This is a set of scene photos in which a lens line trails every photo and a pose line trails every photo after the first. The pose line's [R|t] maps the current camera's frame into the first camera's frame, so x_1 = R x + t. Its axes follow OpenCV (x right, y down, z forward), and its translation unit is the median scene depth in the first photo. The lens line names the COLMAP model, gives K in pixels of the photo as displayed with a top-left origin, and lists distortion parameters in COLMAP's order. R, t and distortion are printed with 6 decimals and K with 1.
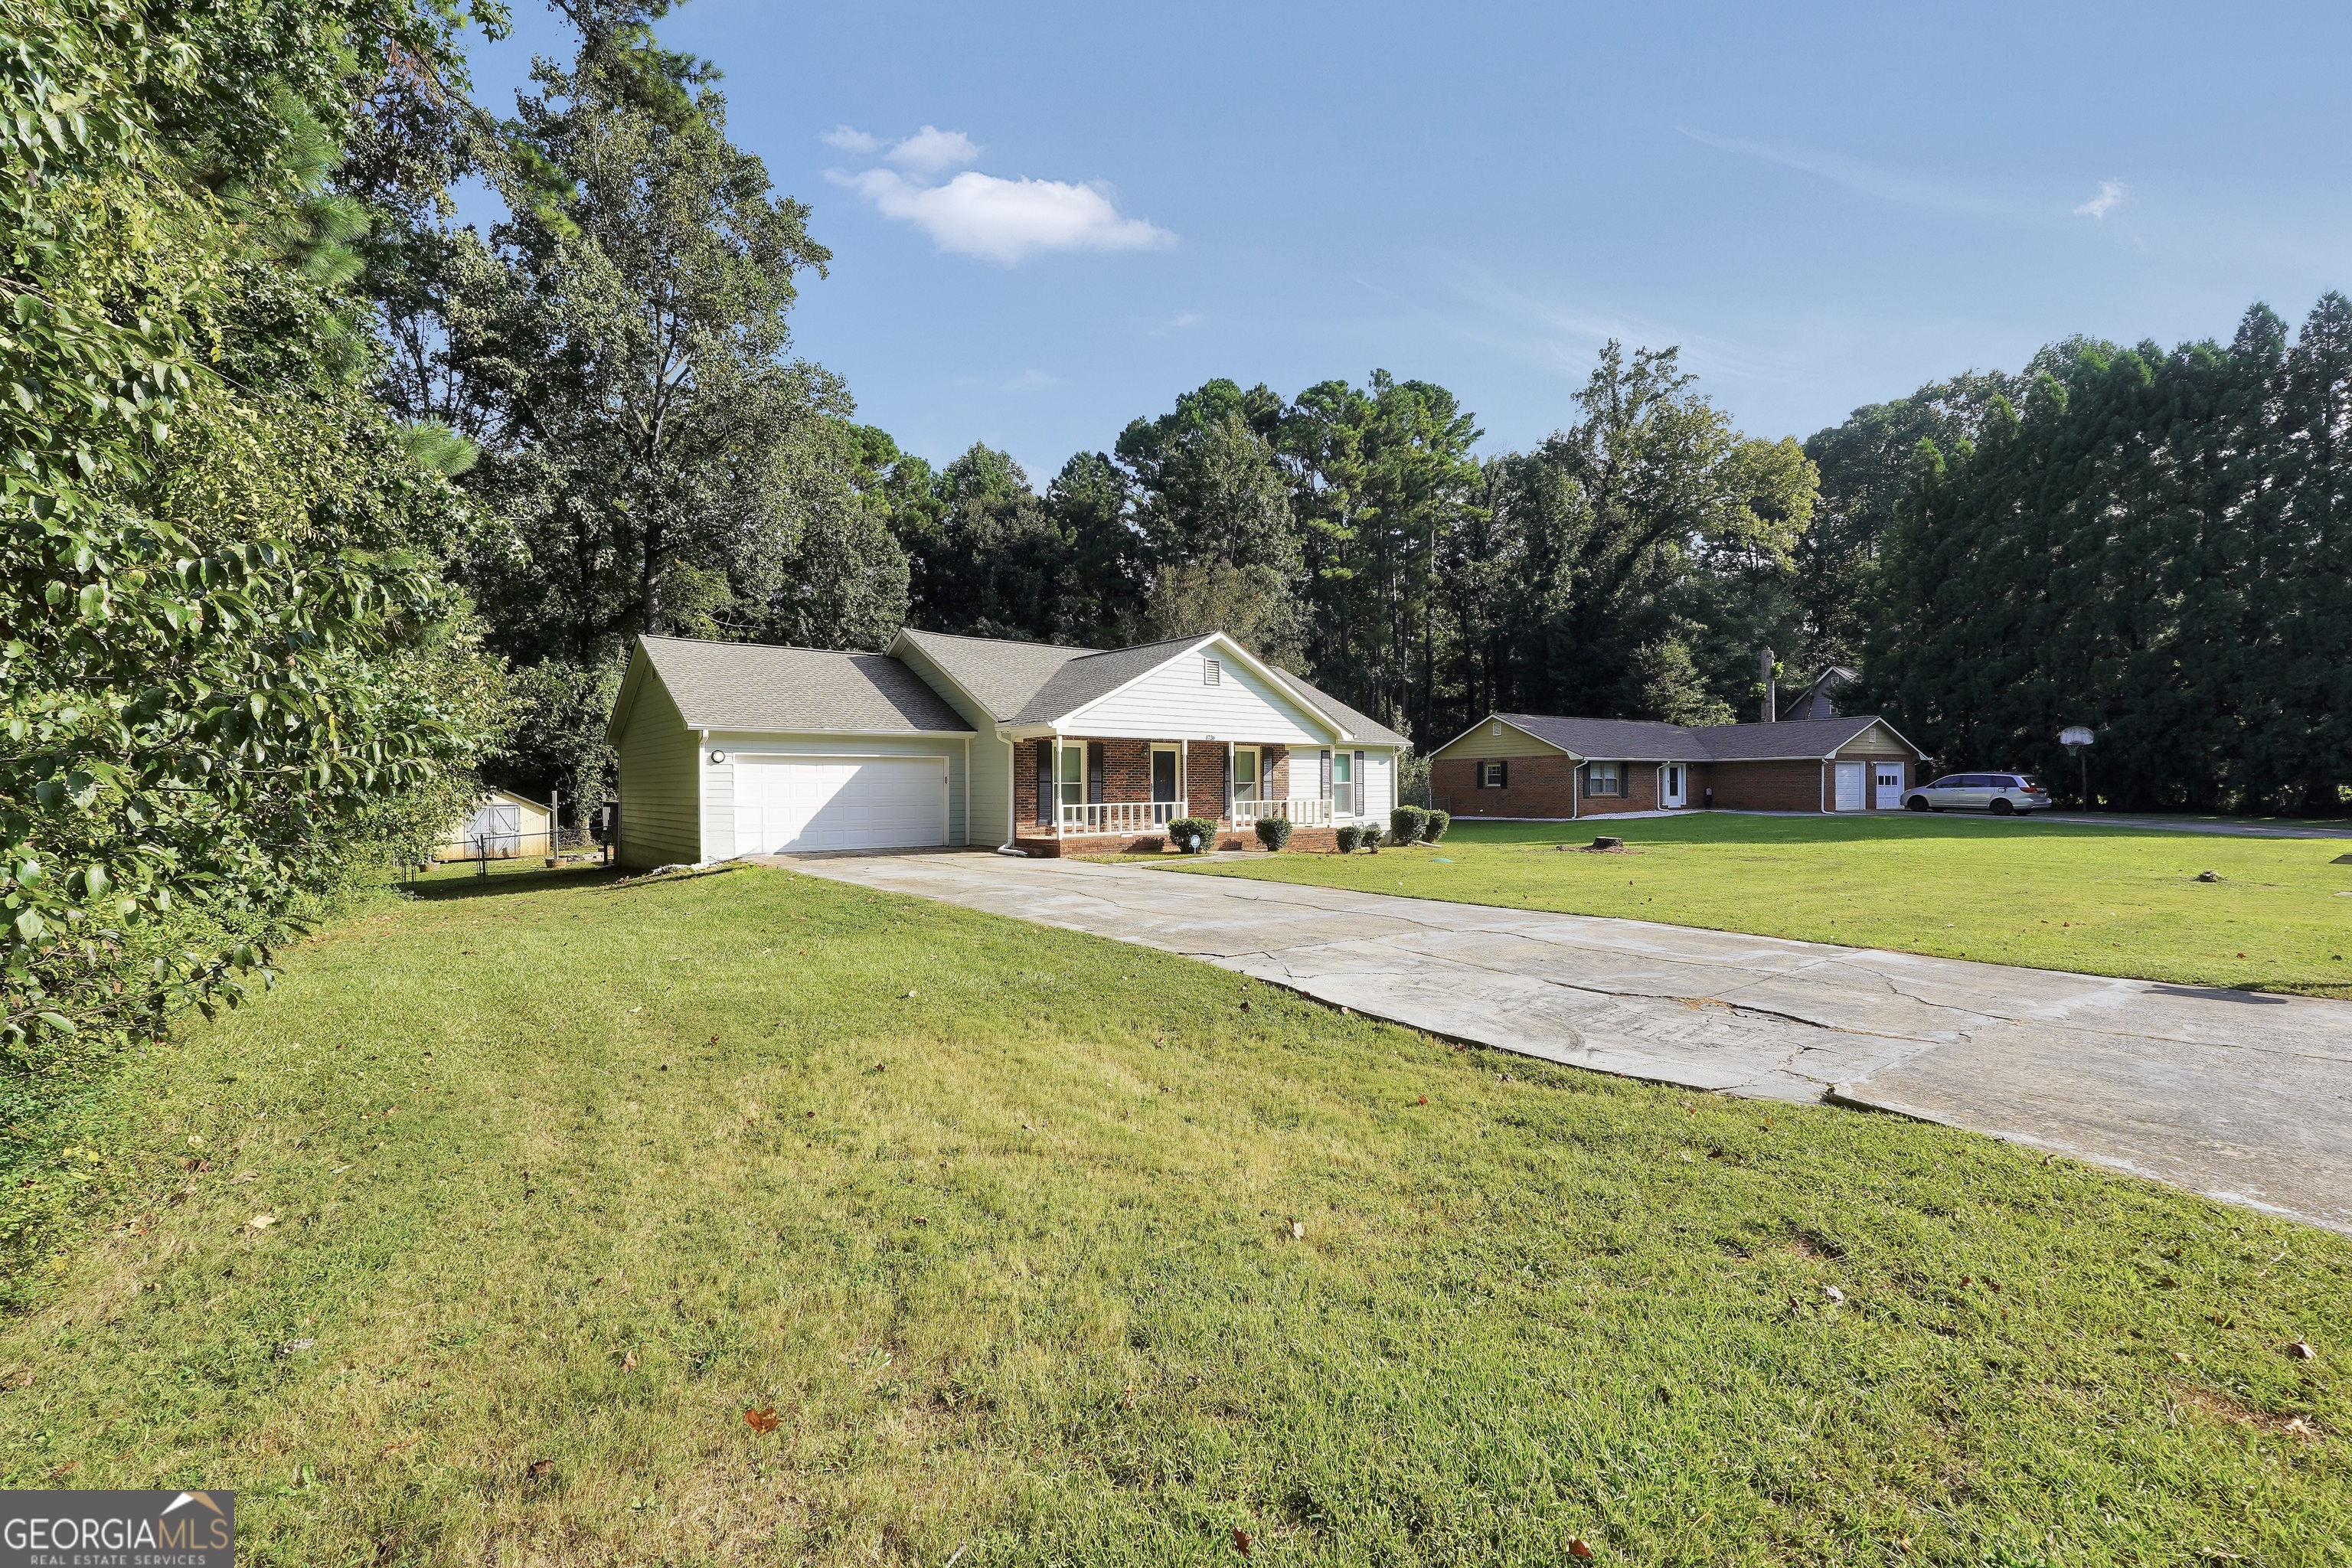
lens RADIAL K [[982.2, 0, 1176.0], [0, 982.2, 784.0], [0, 0, 1]] dist [-0.020635, 0.007644]
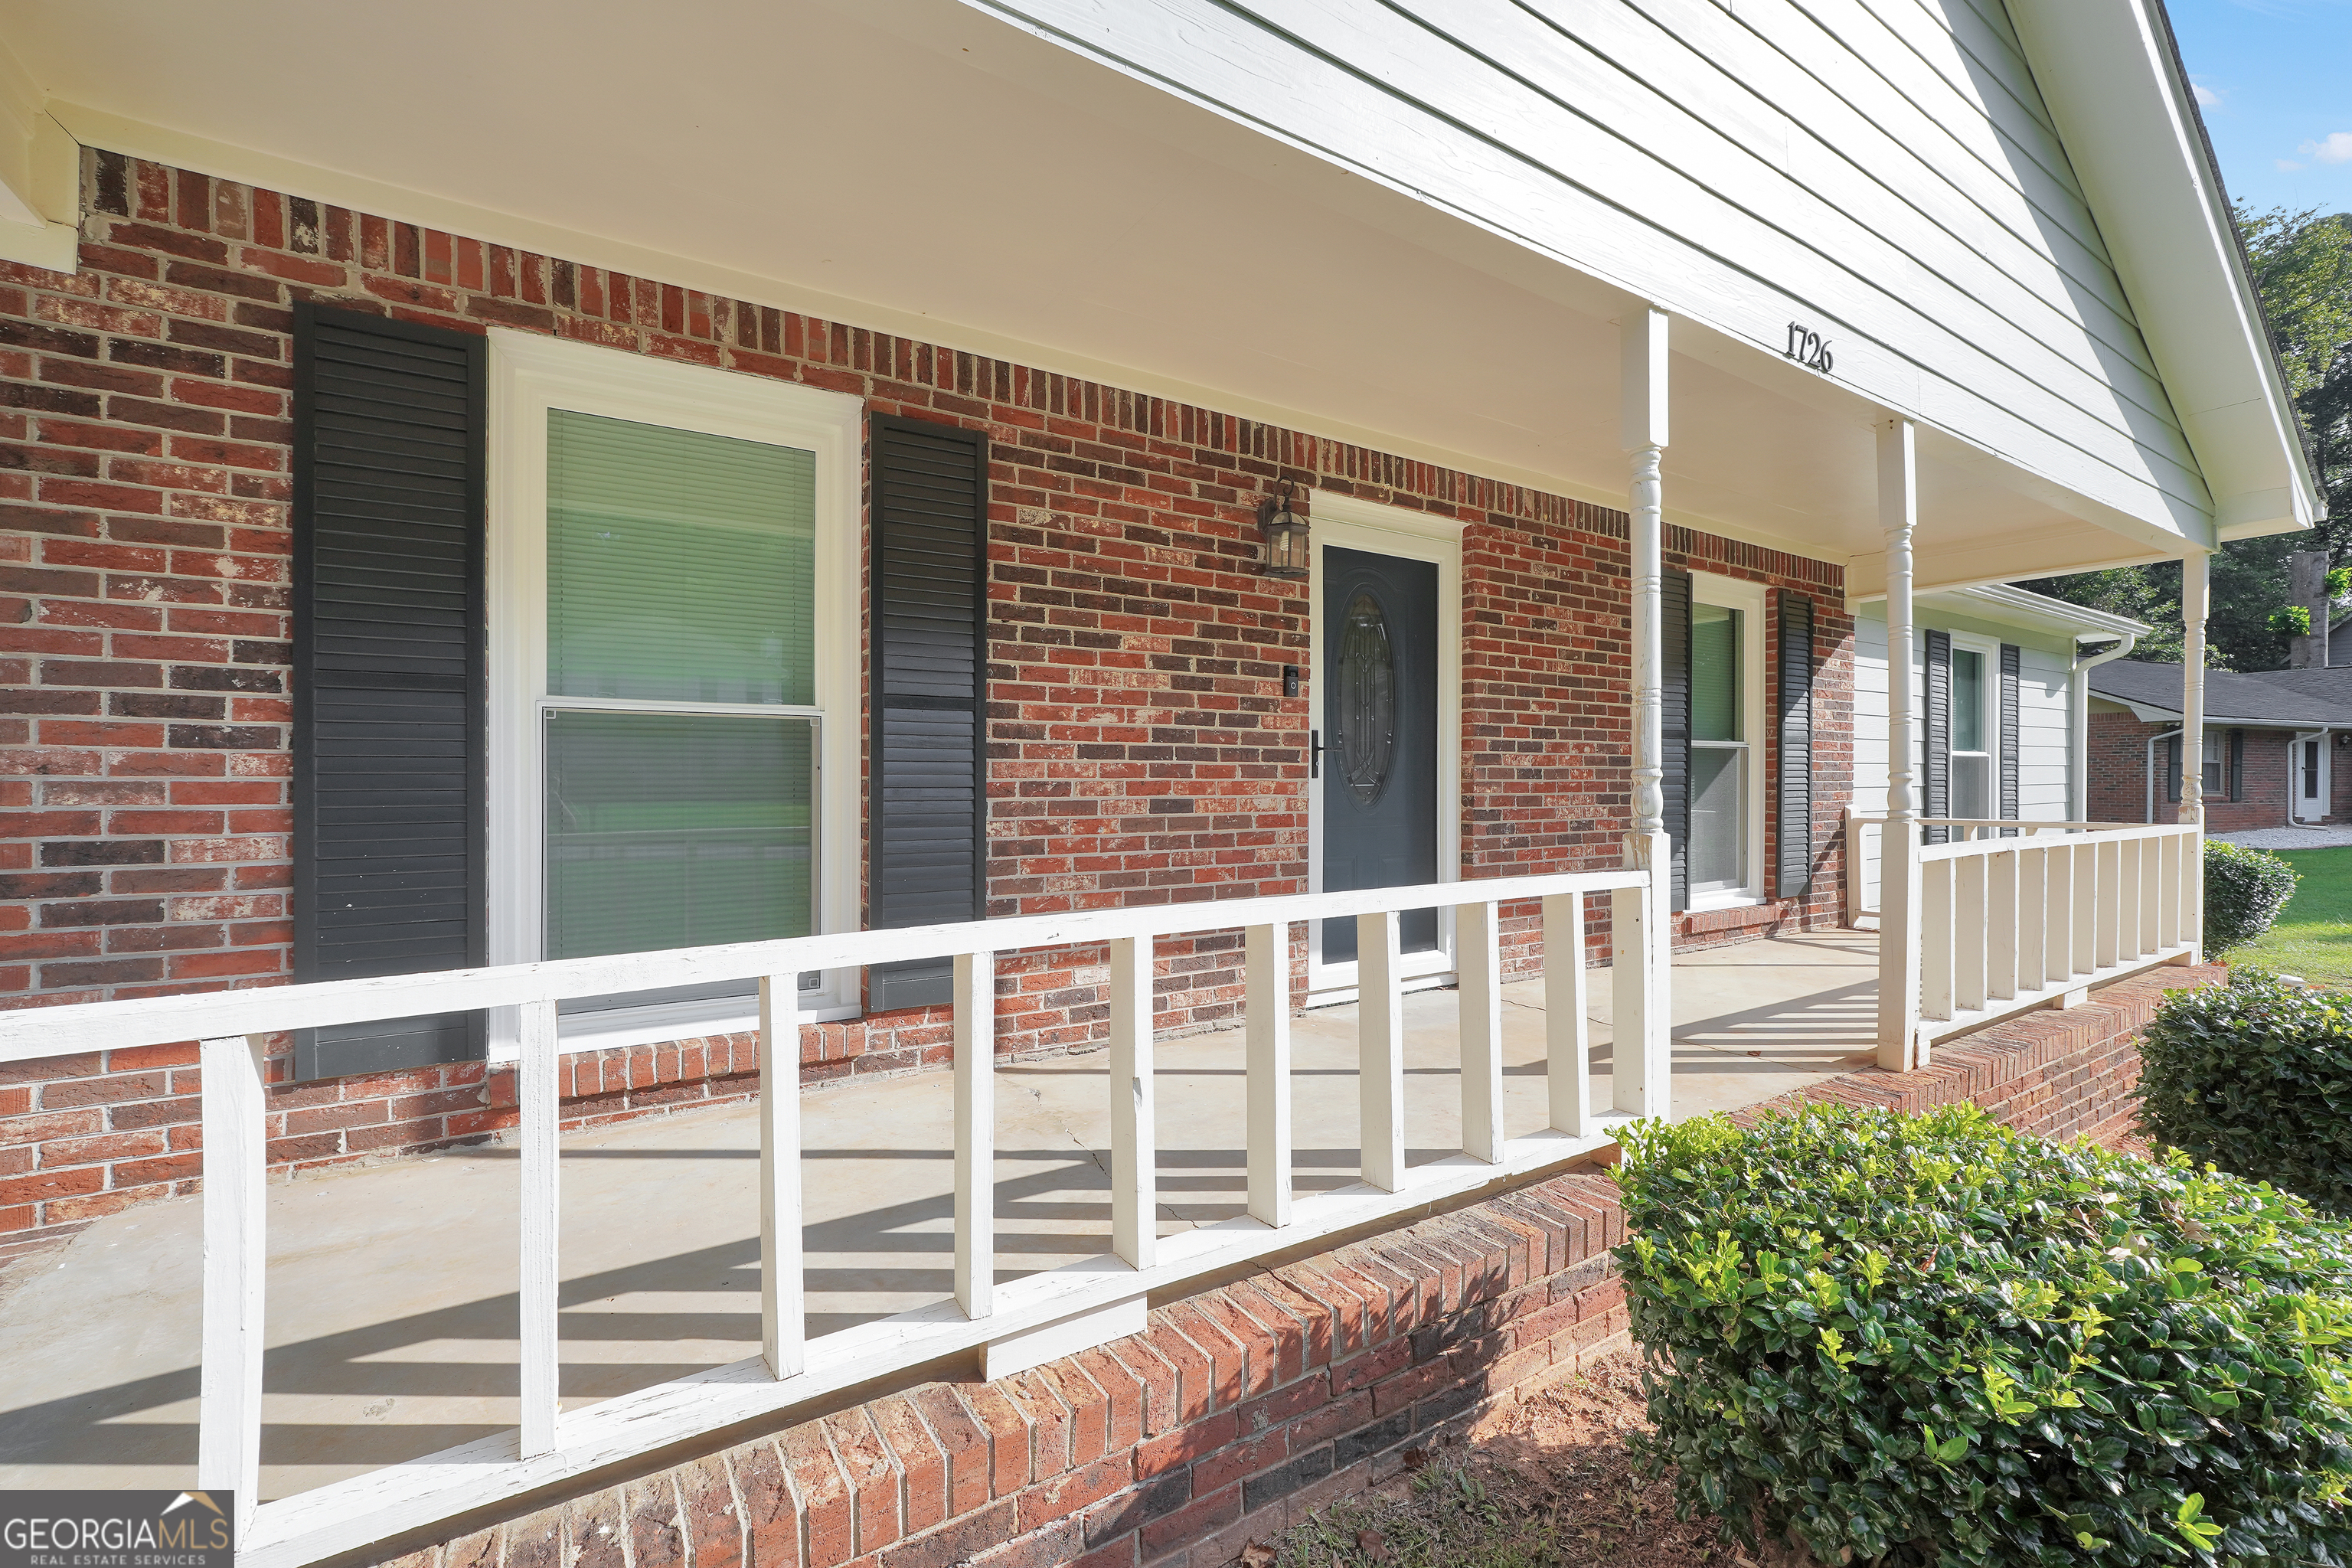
lens RADIAL K [[982.2, 0, 1176.0], [0, 982.2, 784.0], [0, 0, 1]] dist [-0.020635, 0.007644]
pose [[0.994193, 0.012331, -0.106907, -0.027931], [-0.010811, 0.999832, 0.014787, 0.006174], [0.107072, -0.013545, 0.994159, 0.745172]]
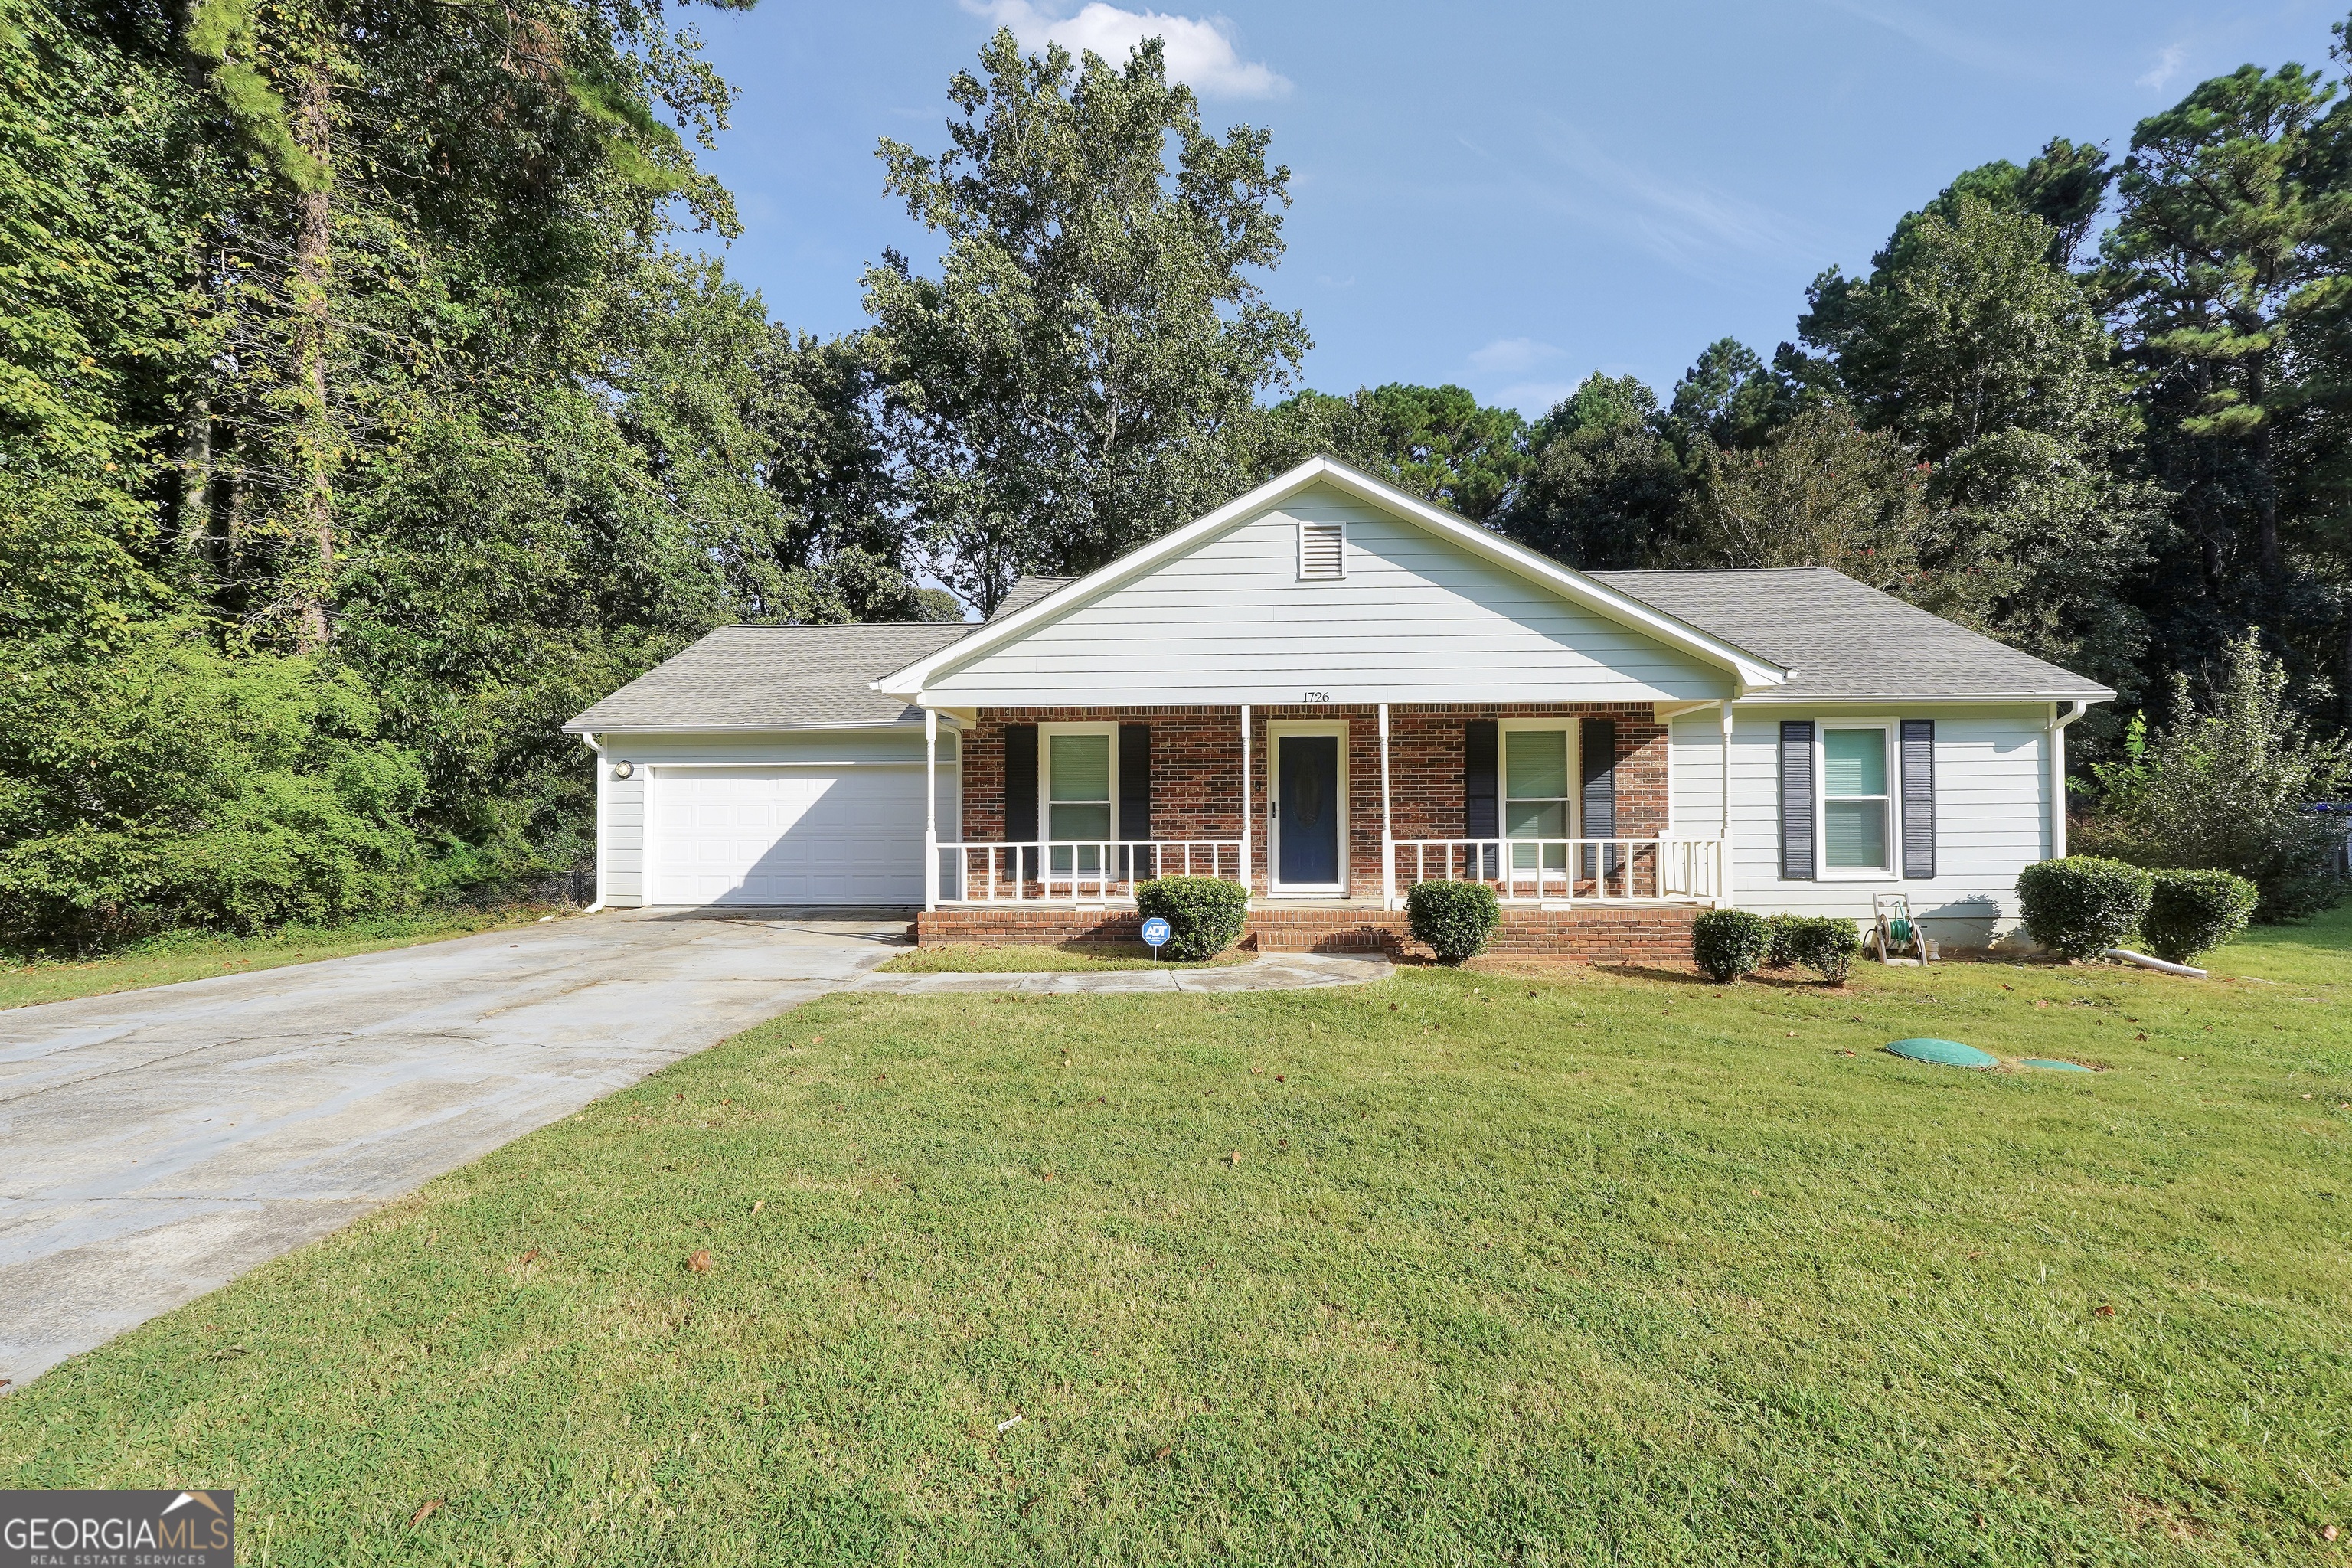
lens RADIAL K [[1028.7, 0, 1159.5], [0, 1028.7, 818.5], [0, 0, 1]] dist [-0.034079, 0.007689]
pose [[0.742000, -0.001021, -0.670399, 0.252875], [0.002615, 0.999996, 0.001371, 0.006515], [0.670395, -0.002771, 0.741999, 0.519795]]
